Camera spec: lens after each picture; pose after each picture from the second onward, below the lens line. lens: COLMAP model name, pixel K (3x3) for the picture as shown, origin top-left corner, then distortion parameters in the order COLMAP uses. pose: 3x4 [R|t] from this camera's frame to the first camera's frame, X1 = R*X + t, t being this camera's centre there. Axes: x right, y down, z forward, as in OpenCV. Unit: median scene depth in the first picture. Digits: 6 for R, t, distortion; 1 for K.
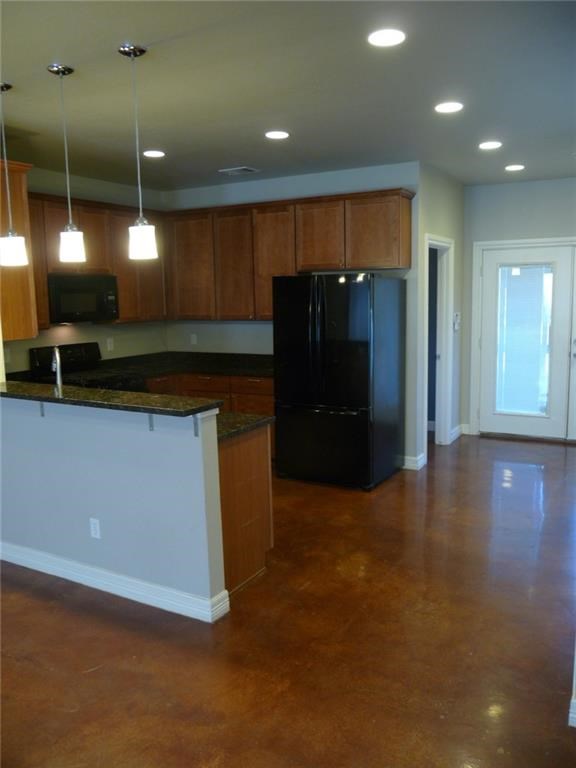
lens RADIAL K [[627.9, 0, 288.0], [0, 627.9, 384.0], [0, 0, 1]] dist [-0.004676, 0.000374]
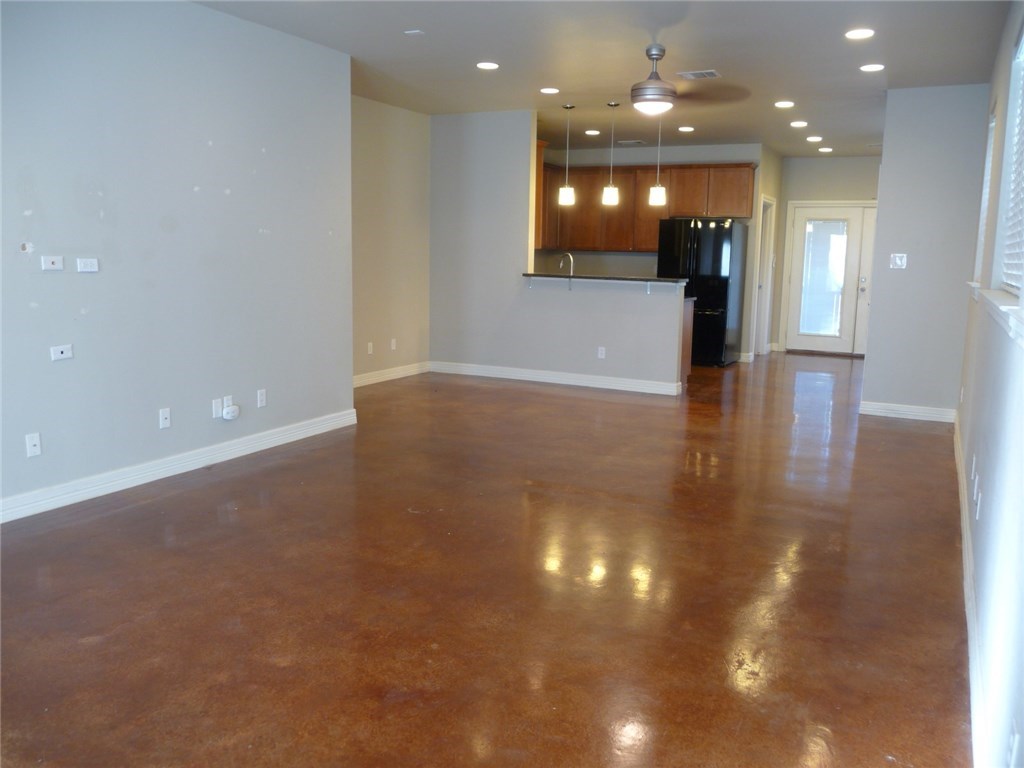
lens RADIAL K [[837.2, 0, 519.5], [0, 837.2, 381.4], [0, 0, 1]] dist [-0.004676, 0.000374]
pose [[0.998003, 0.032696, 0.054046, -0.392471], [-0.033040, 0.999439, 0.005495, 0.180081], [-0.053836, -0.007270, 0.998523, -0.809563]]
